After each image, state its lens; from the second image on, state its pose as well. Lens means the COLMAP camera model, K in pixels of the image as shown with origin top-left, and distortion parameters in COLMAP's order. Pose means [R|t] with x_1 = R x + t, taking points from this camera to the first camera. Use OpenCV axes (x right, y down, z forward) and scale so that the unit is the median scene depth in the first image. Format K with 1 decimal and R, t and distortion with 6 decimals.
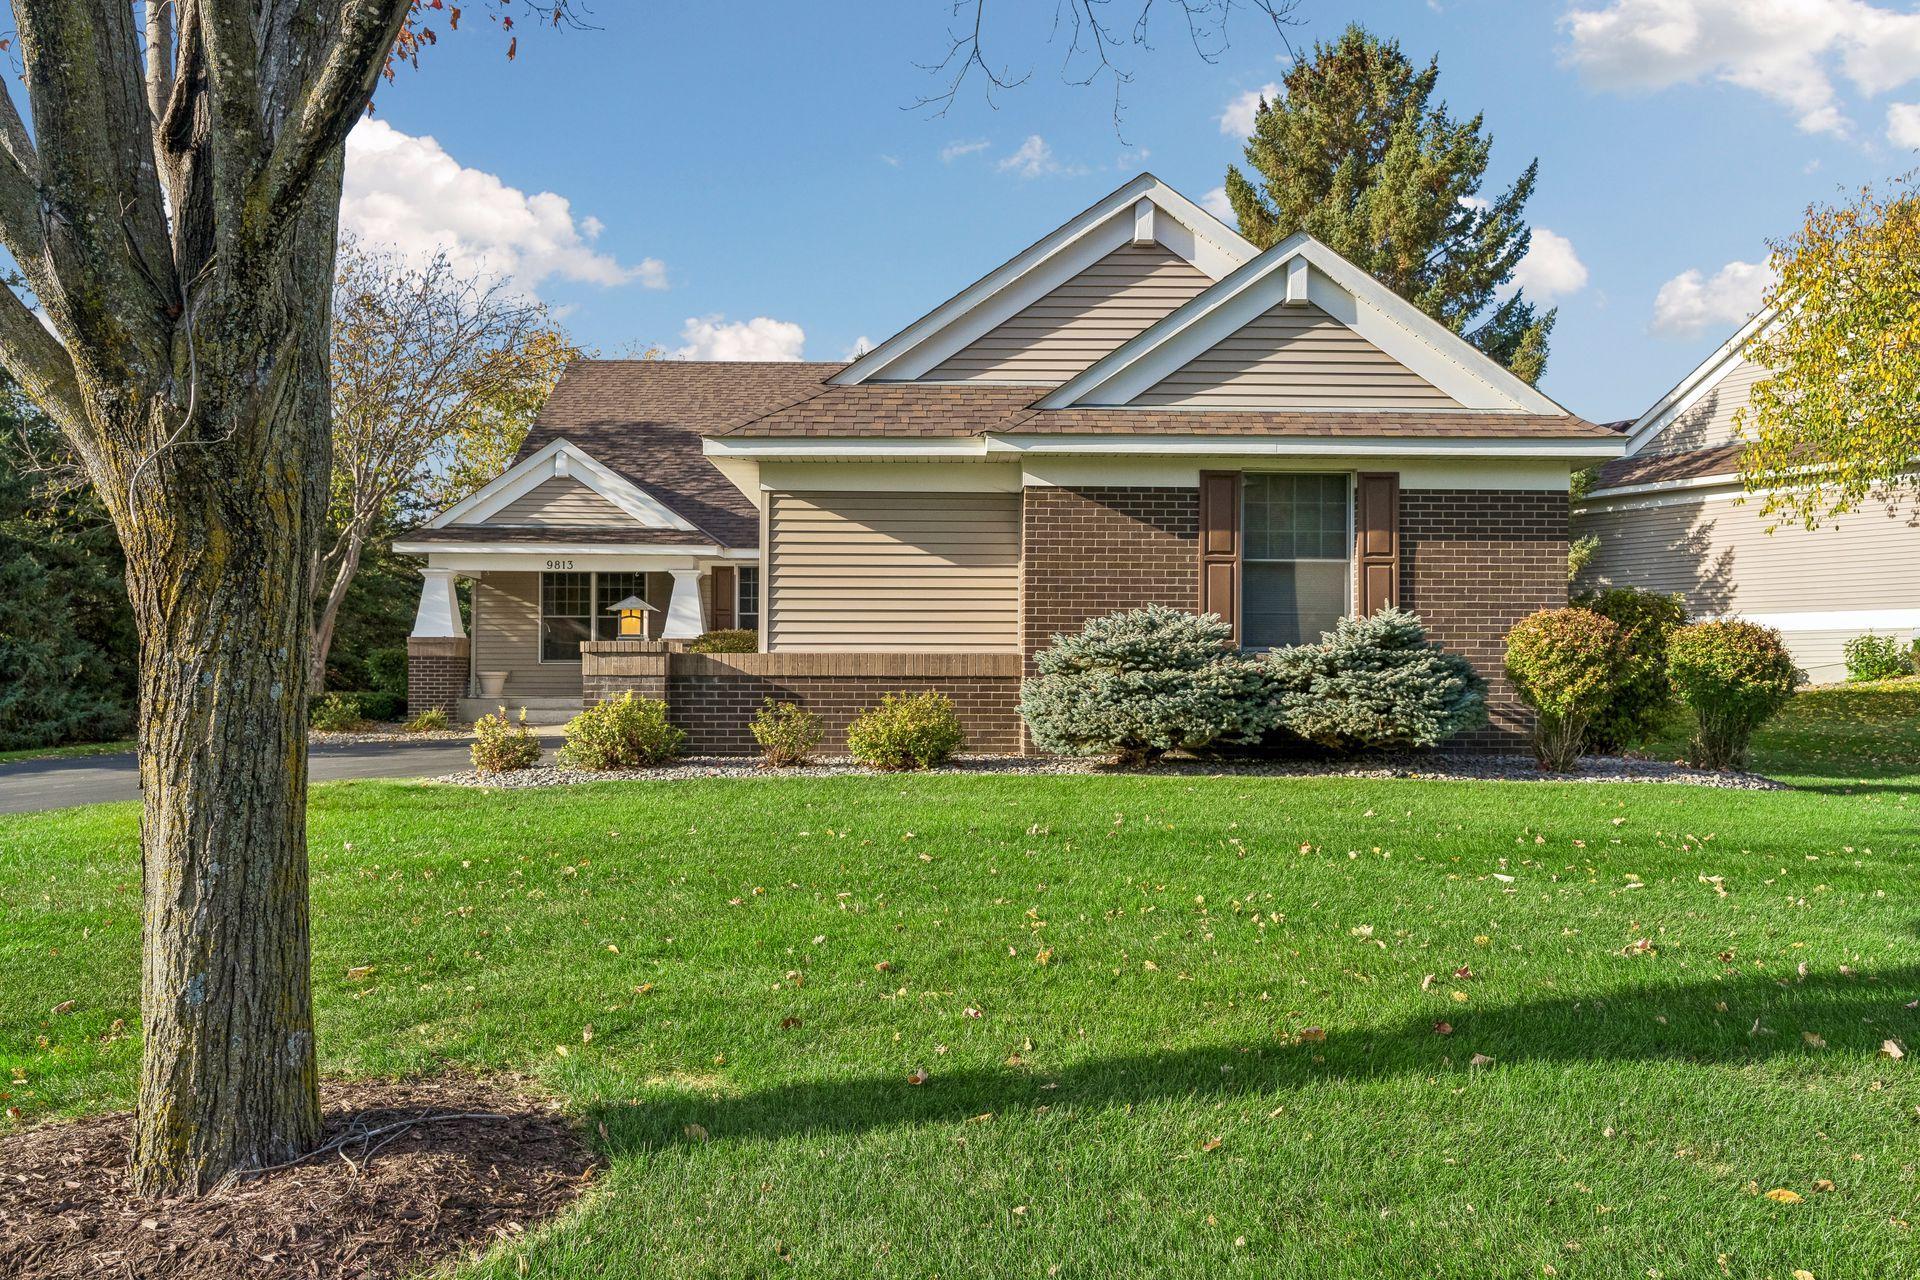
lens RADIAL K [[1469.9, 0, 971.1], [0, 1469.9, 649.7], [0, 0, 1]] dist [0.038383, 0.002550]
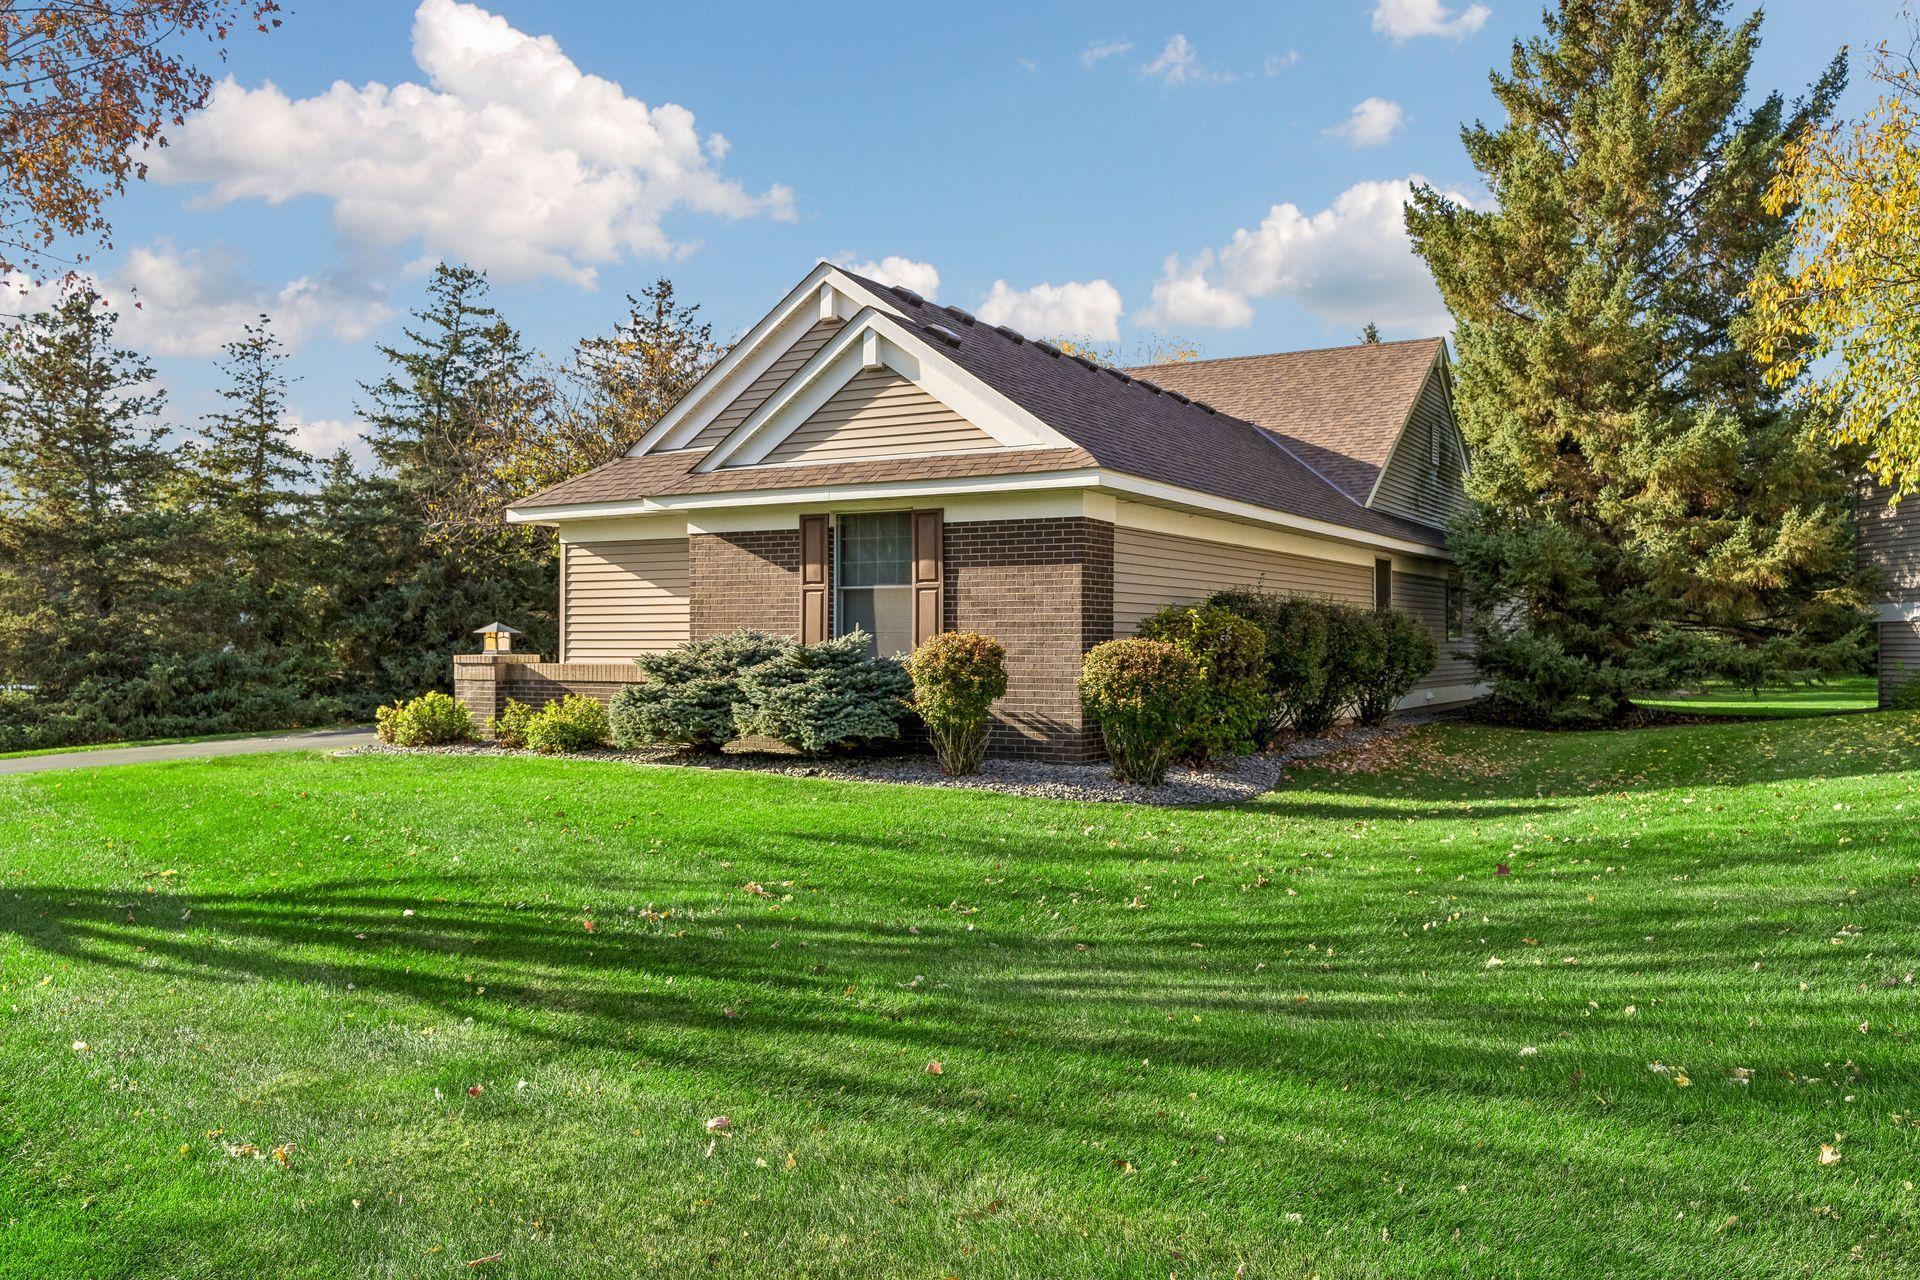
lens RADIAL K [[1469.9, 0, 950.0], [0, 1469.9, 642.1], [0, 0, 1]] dist [0.038383, 0.002550]
pose [[0.849357, -0.002795, -0.527812, 0.892141], [0.011820, 0.999836, 0.013727, -0.032154], [0.527687, -0.017898, 0.849250, 0.035565]]
